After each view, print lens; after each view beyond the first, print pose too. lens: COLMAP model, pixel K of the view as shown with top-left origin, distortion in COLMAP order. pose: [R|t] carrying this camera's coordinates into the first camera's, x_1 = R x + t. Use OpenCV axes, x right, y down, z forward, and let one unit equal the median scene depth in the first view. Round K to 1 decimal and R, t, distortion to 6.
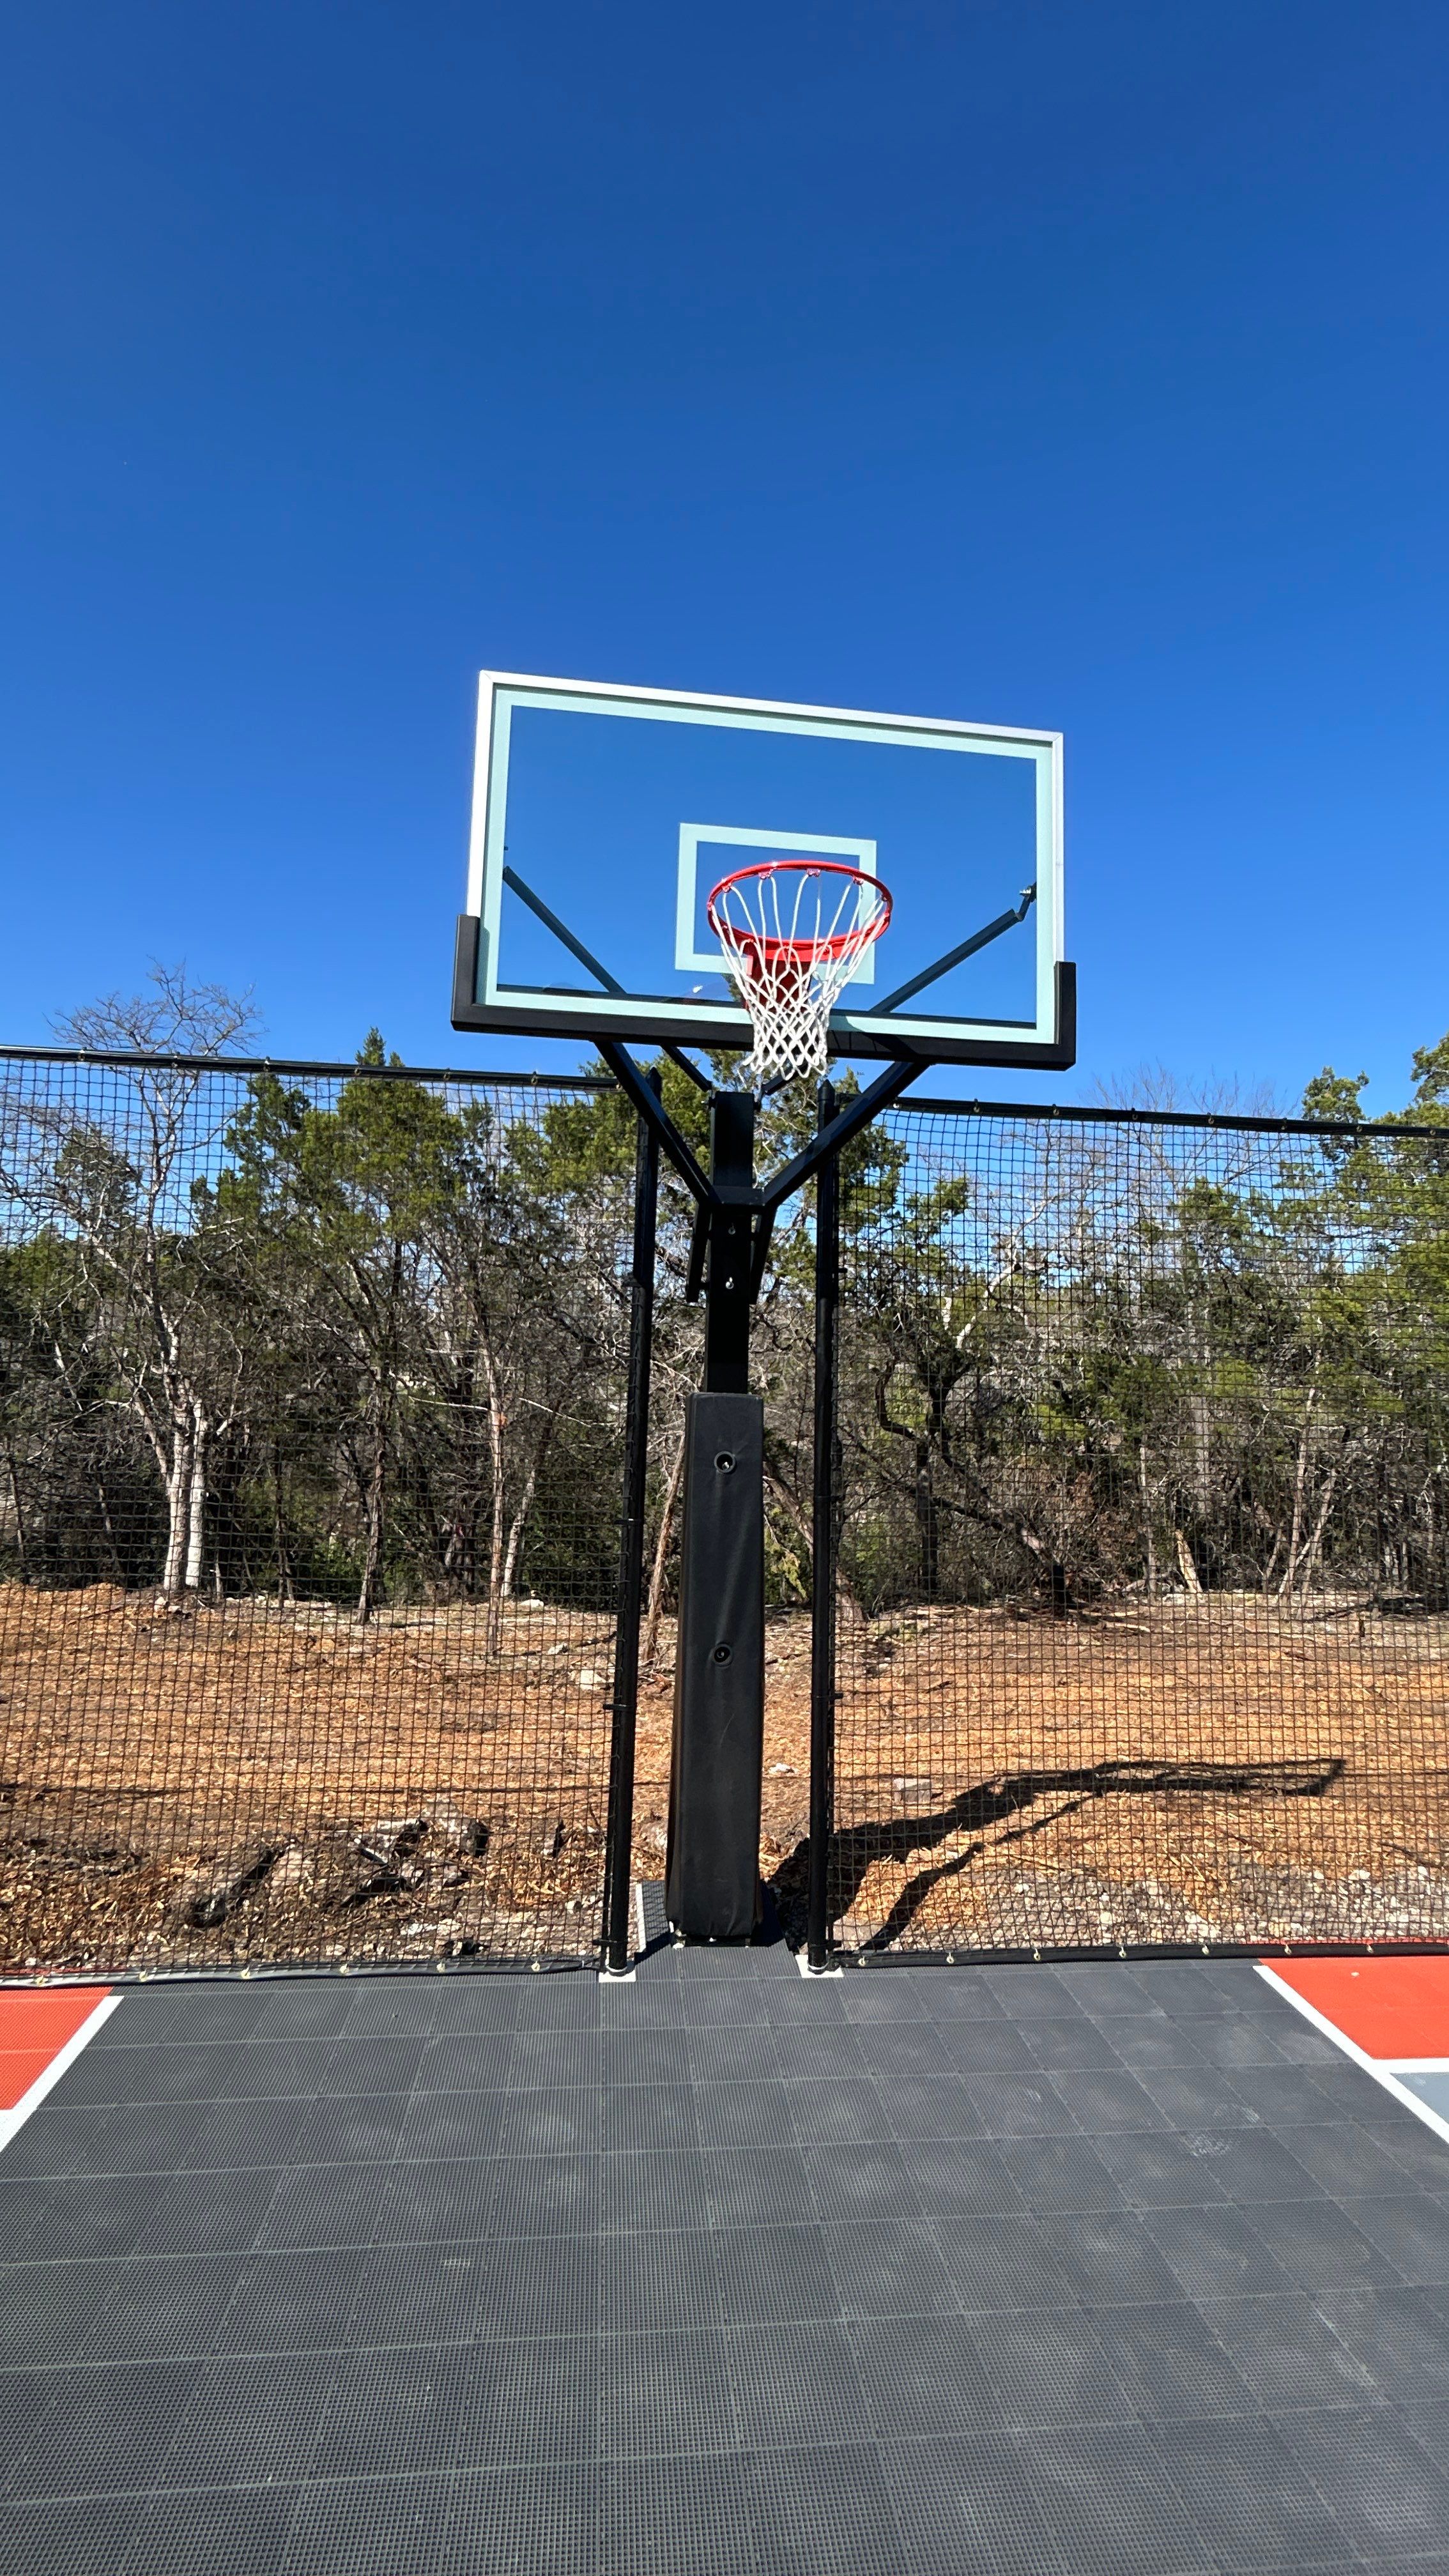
lens RADIAL K [[1049.0, 0, 719.2], [0, 1049.0, 1277.8], [0, 0, 1]] dist [-0.002675, 0.000000]
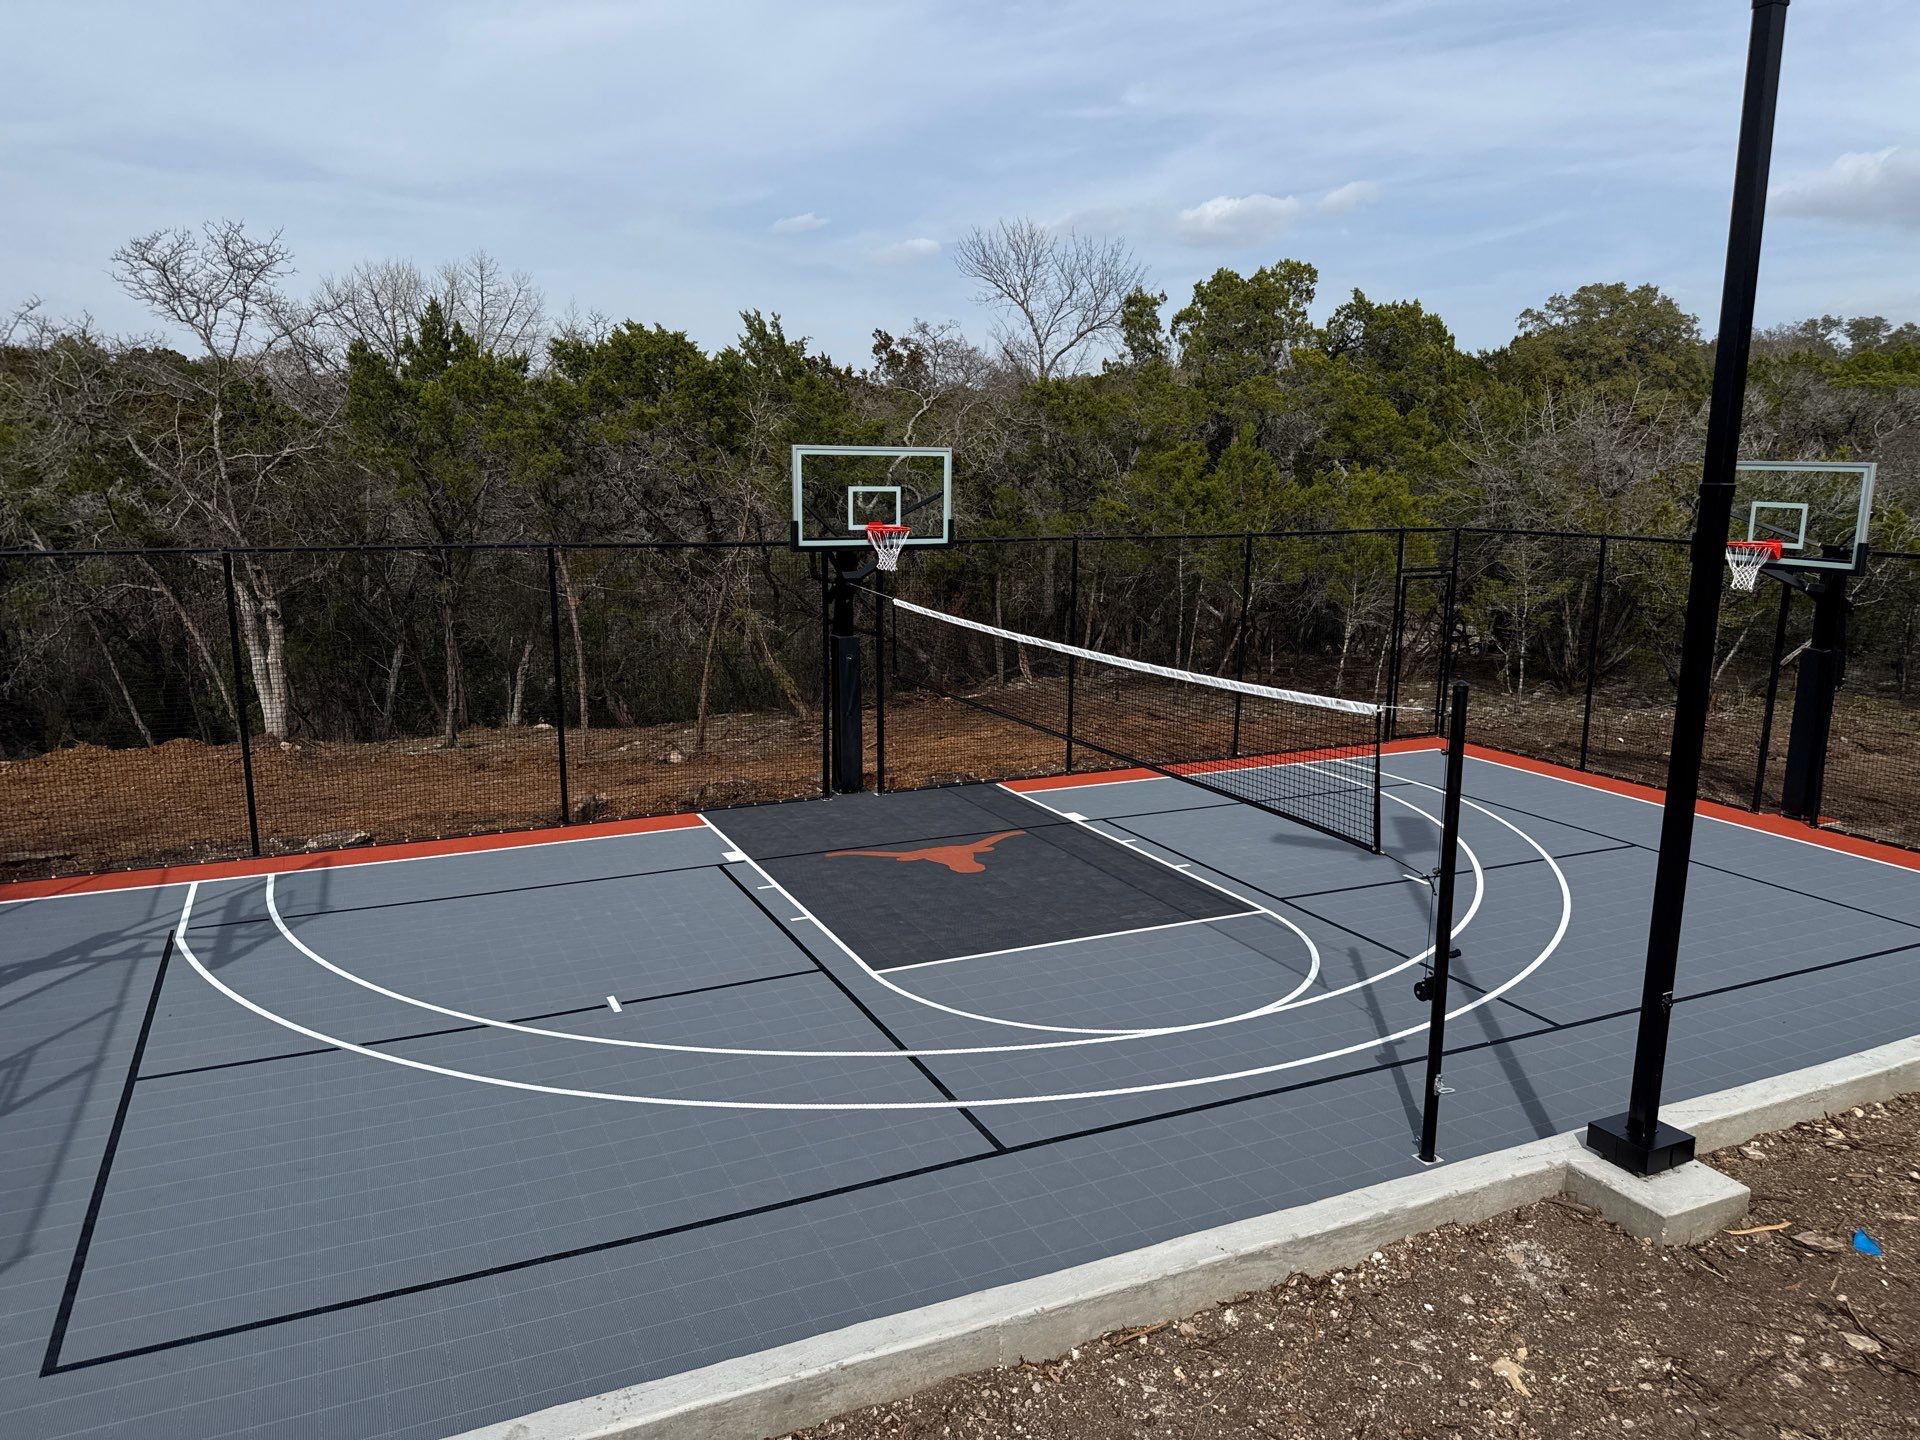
lens RADIAL K [[1362.7, 0, 959.5], [0, 1362.7, 727.5], [0, 0, 1]] dist [0.052914, -0.072912]
pose [[0.945645, -0.082330, 0.314607, -0.301666], [-0.017933, 0.952749, 0.303229, -0.267538], [-0.324706, -0.292389, 0.899486, -0.882658]]
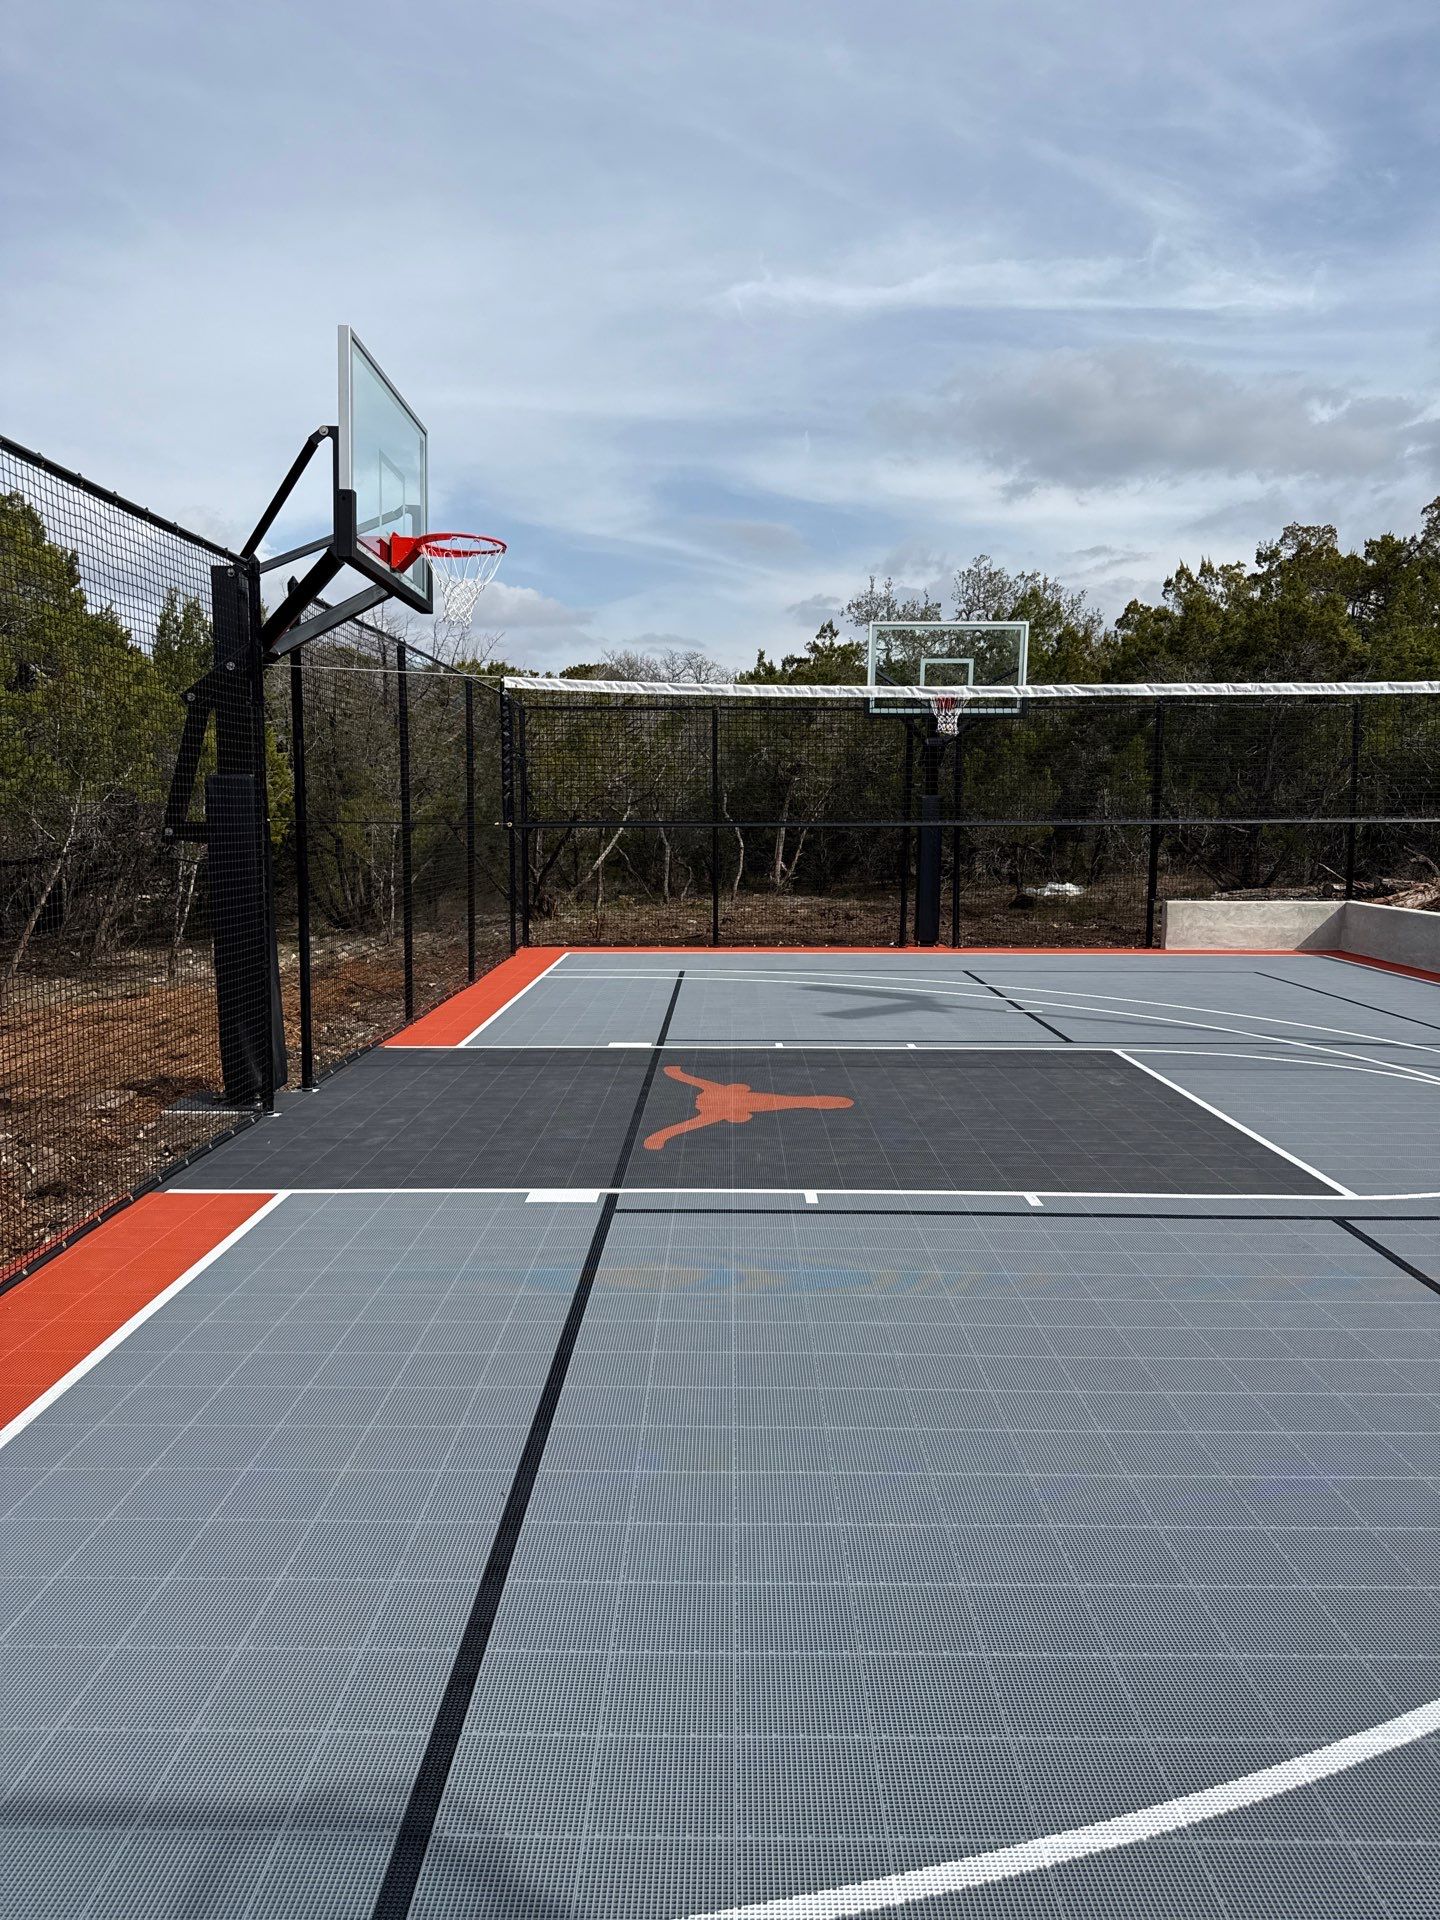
lens RADIAL K [[1362.7, 0, 727.1], [0, 1362.7, 946.3], [0, 0, 1]] dist [0.052914, -0.072912]
pose [[0.113282, -0.124106, 0.985781, -0.591866], [-0.112501, 0.984185, 0.136834, 0.001041], [-0.987173, -0.126402, 0.097529, 0.022333]]
